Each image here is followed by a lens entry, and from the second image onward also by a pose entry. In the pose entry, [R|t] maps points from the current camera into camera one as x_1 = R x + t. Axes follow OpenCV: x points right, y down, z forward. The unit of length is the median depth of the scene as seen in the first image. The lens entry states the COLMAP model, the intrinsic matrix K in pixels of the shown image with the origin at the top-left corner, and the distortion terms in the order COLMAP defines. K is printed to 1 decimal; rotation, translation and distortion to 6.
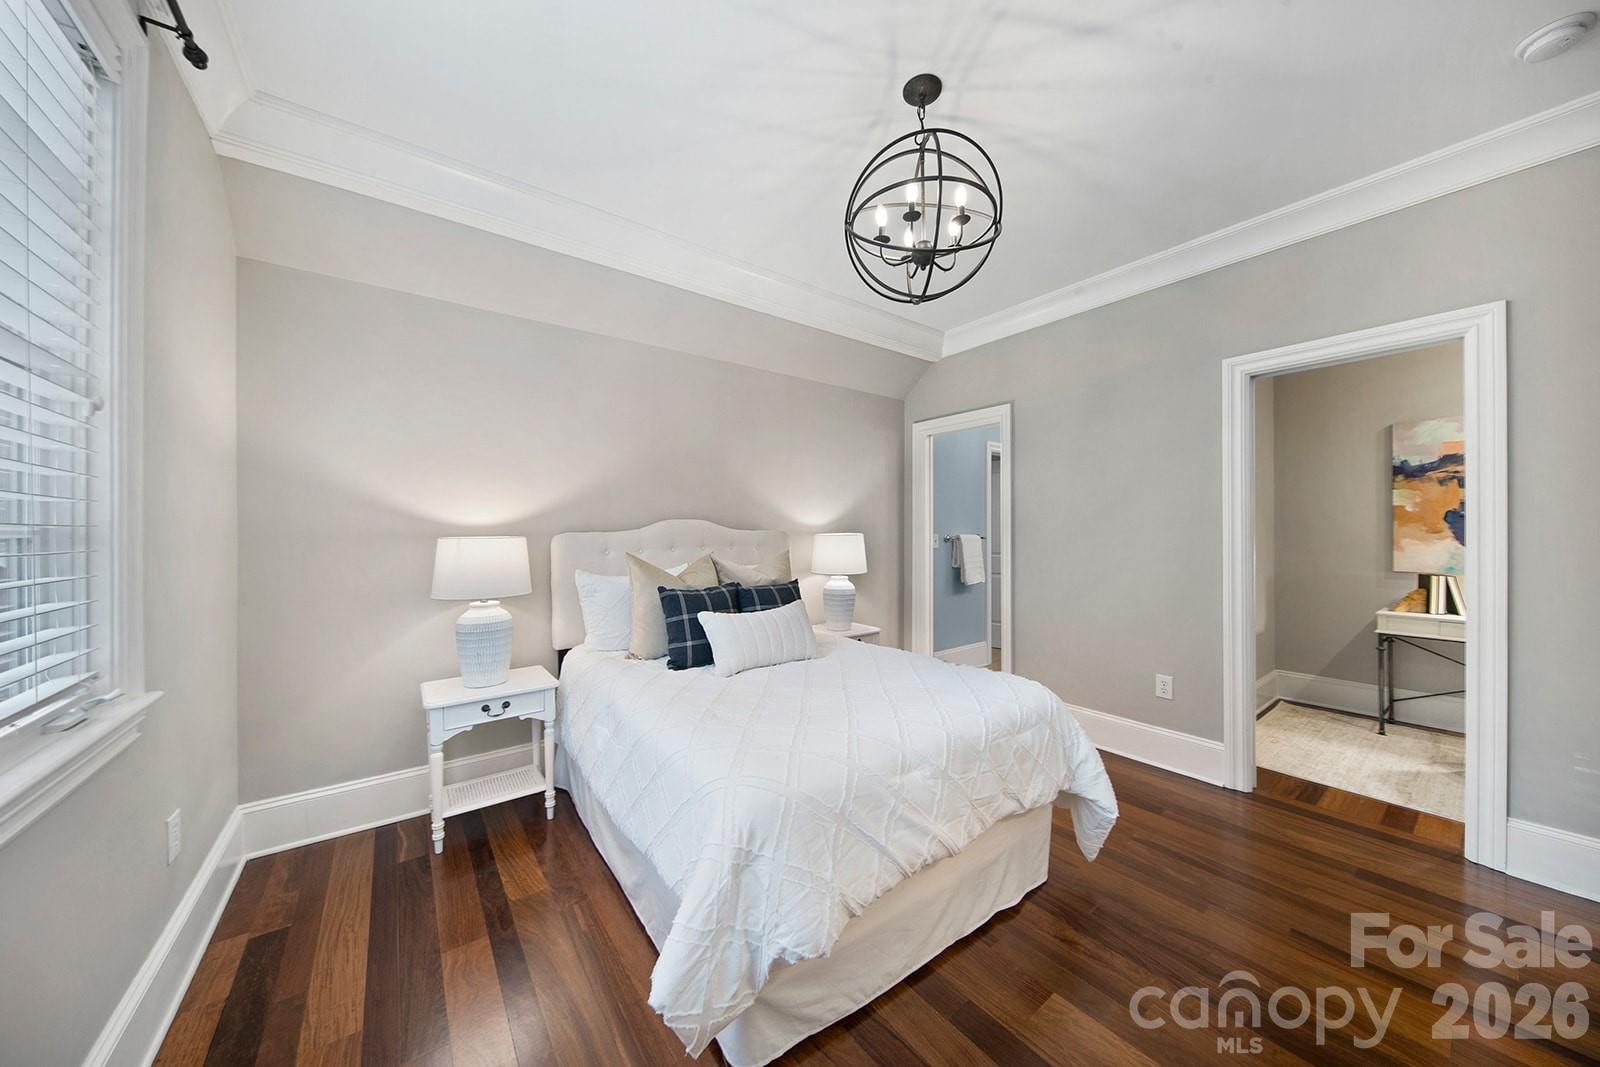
lens RADIAL K [[548.3, 0, 802.4], [0, 548.3, 524.7], [0, 0, 1]] dist [-0.000569, -0.000062]
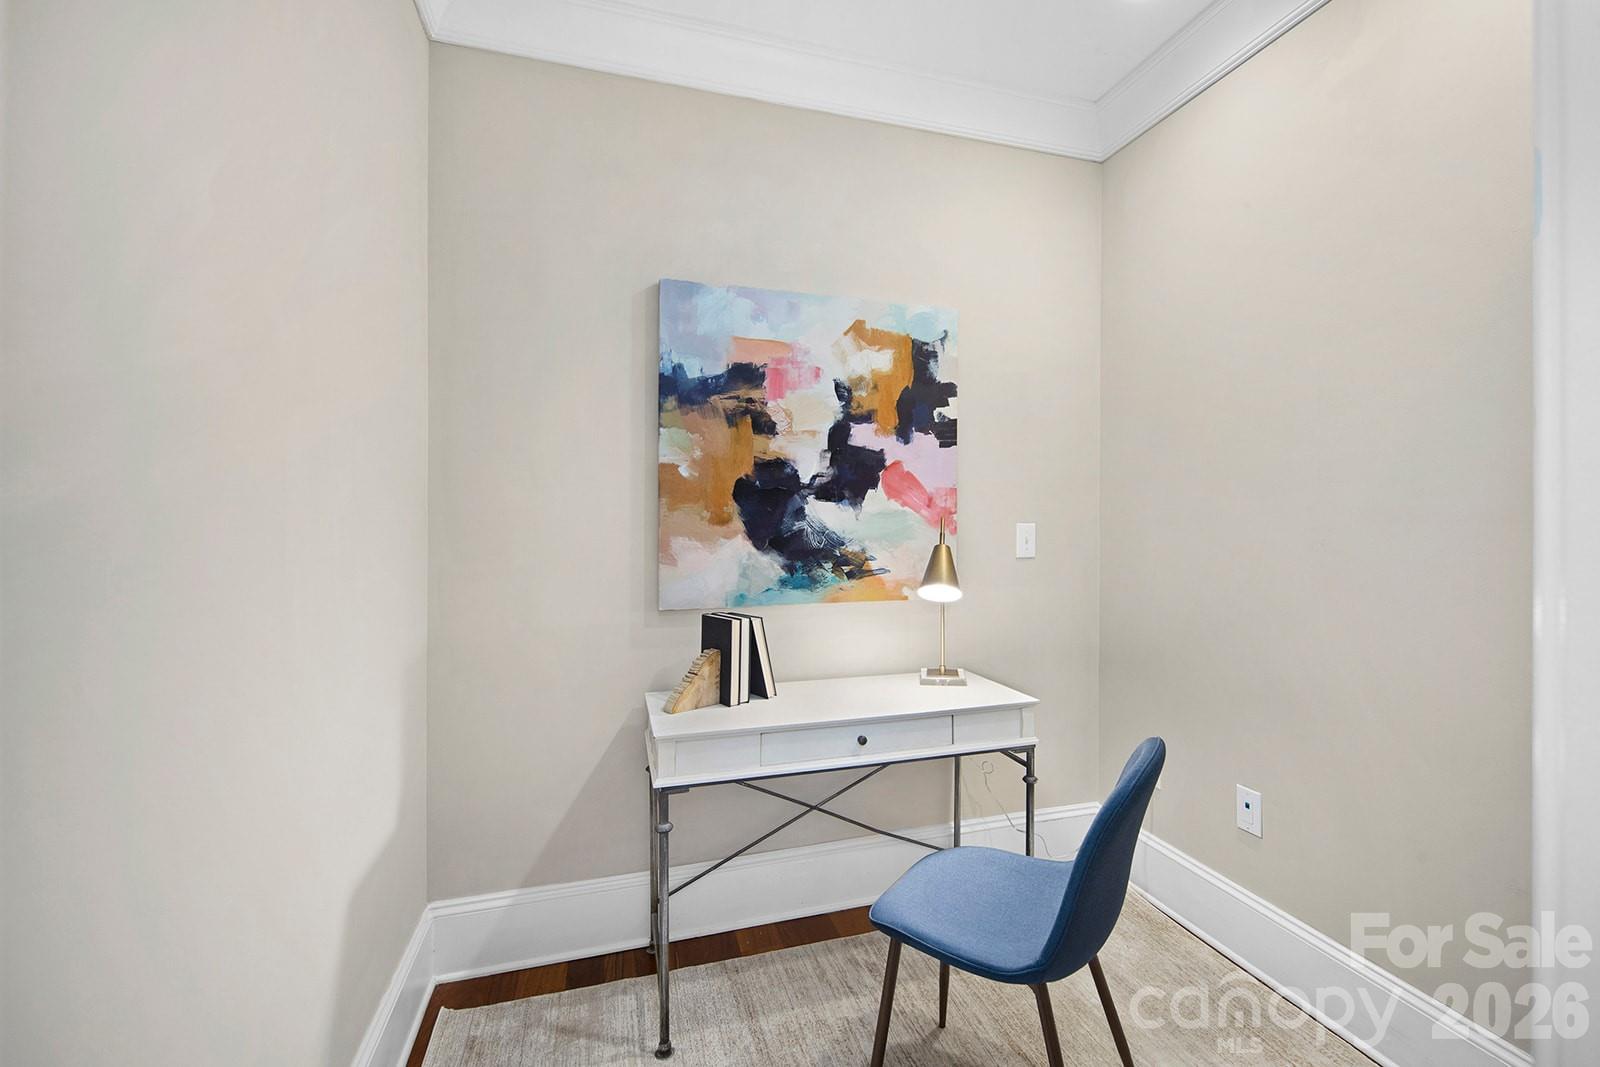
lens RADIAL K [[650.9, 0, 802.6], [0, 650.9, 521.6], [0, 0, 1]] dist [0.000794, 0.000021]
pose [[0.341039, 0.006948, 0.940023, 0.644804], [-0.009561, 0.999947, -0.003923, 0.014010], [-0.940000, -0.007649, 0.341088, 0.737399]]
